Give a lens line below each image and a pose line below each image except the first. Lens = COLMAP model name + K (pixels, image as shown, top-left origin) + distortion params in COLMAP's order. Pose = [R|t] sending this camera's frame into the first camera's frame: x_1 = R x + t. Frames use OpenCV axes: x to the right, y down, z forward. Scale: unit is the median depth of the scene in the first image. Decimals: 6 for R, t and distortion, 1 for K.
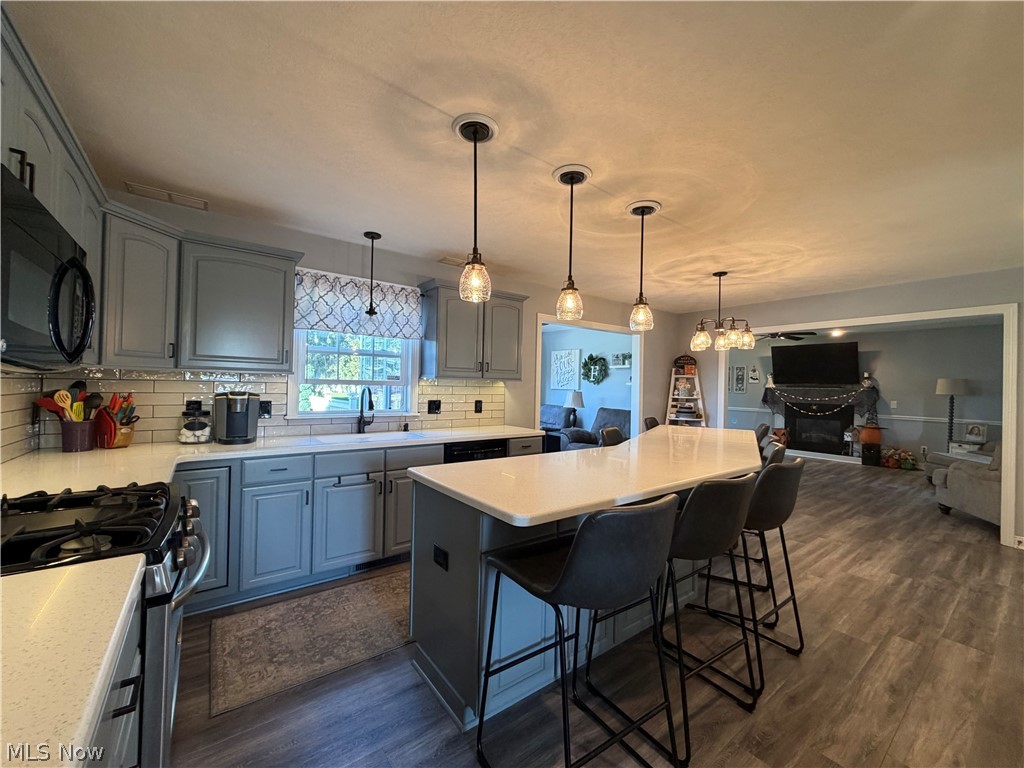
lens RADIAL K [[409.2, 0, 512.1], [0, 409.2, 382.1], [0, 0, 1]] dist [0.002509, 0.000577]
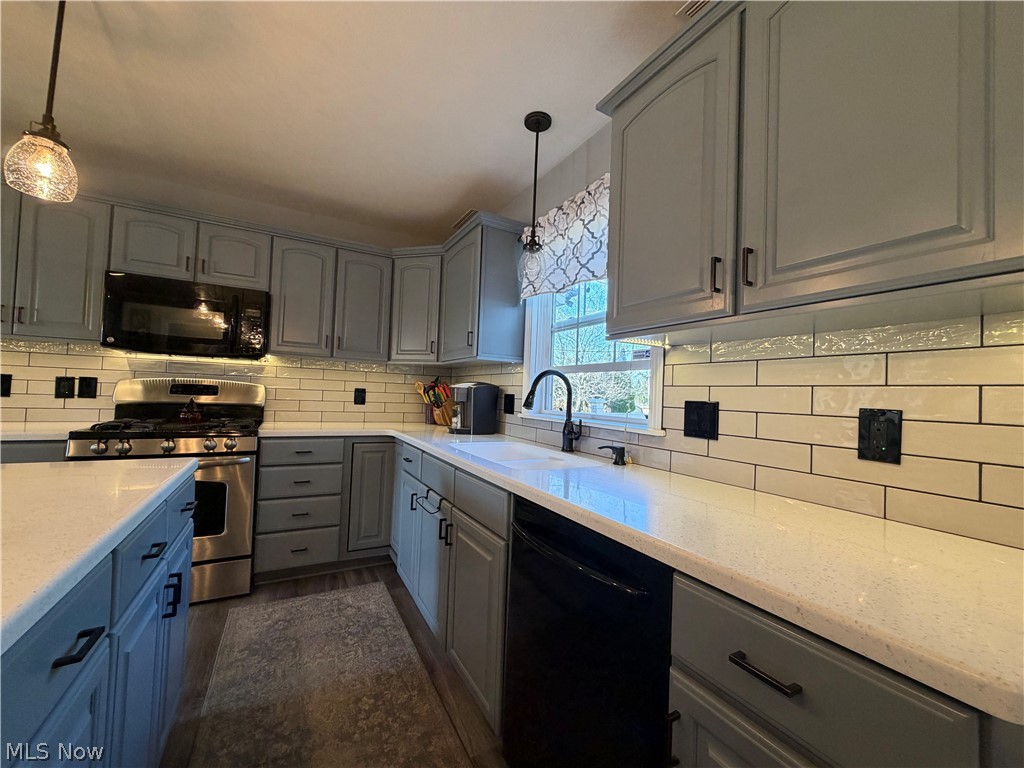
lens RADIAL K [[409.2, 0, 509.7], [0, 409.2, 381.7], [0, 0, 1]] dist [0.002509, 0.000577]
pose [[-0.144693, -0.059742, -0.987671, 0.254680], [-0.035430, 0.997848, -0.055167, 0.065135], [0.988842, 0.027011, -0.146498, 1.082205]]
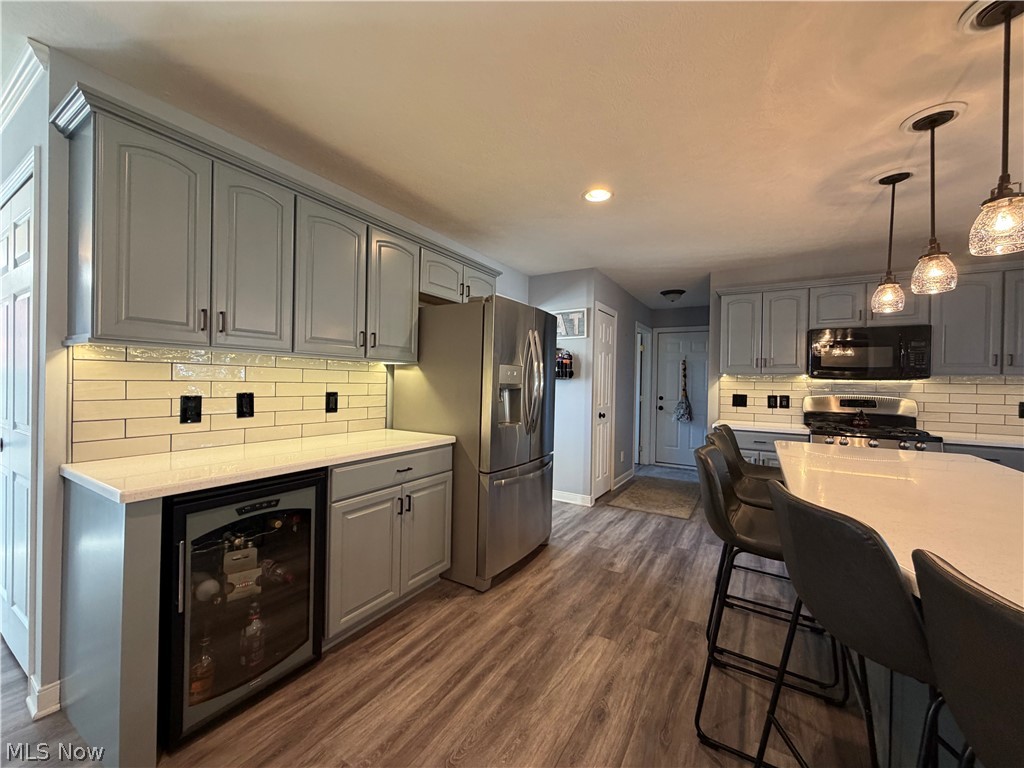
lens RADIAL K [[409.2, 0, 509.2], [0, 409.2, 384.1], [0, 0, 1]] dist [0.002509, 0.000577]
pose [[-0.929487, -0.036386, -0.367056, 0.869145], [-0.034860, 0.999334, -0.010790, 0.049756], [0.367204, 0.002767, -0.930136, 1.035190]]
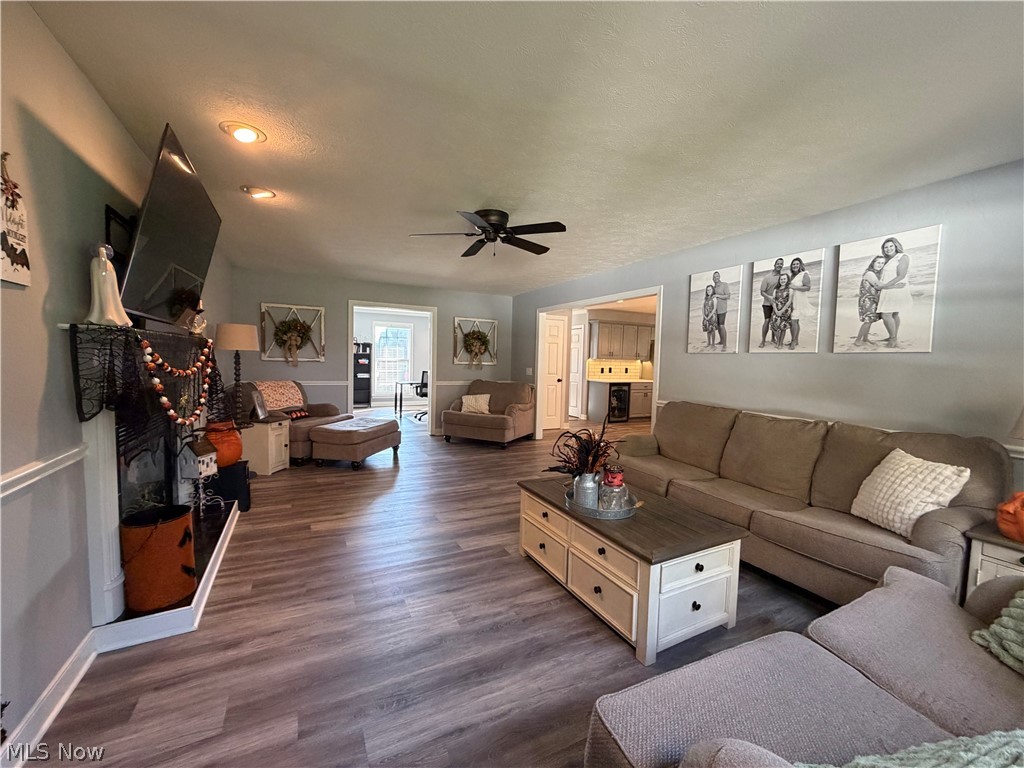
lens RADIAL K [[409.2, 0, 510.6], [0, 409.2, 385.5], [0, 0, 1]] dist [0.002509, 0.000577]
pose [[-0.984413, -0.058317, 0.165924, 1.244927], [-0.049177, 0.997065, 0.058675, 0.063241], [-0.168859, 0.049601, -0.984391, 3.390454]]
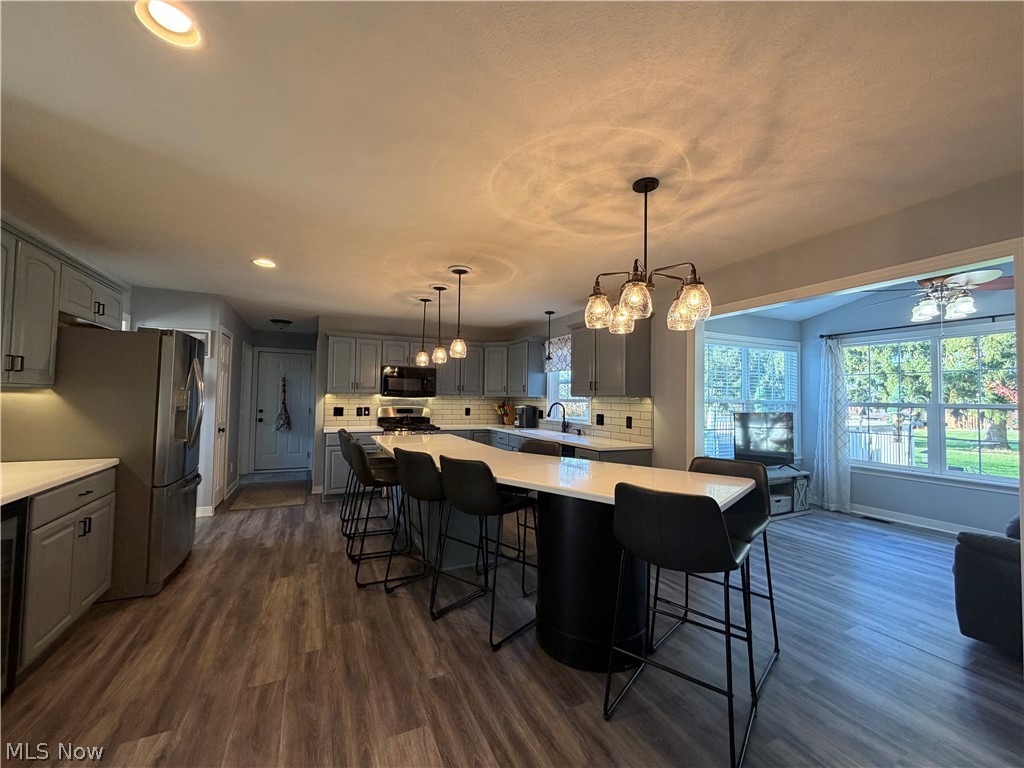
lens RADIAL K [[409.2, 0, 510.6], [0, 409.2, 383.6], [0, 0, 1]] dist [0.002509, 0.000577]
pose [[-0.199869, -0.059347, -0.978024, 1.351268], [-0.013058, 0.998237, -0.057905, 0.032659], [0.979736, 0.001198, -0.200291, 1.206333]]
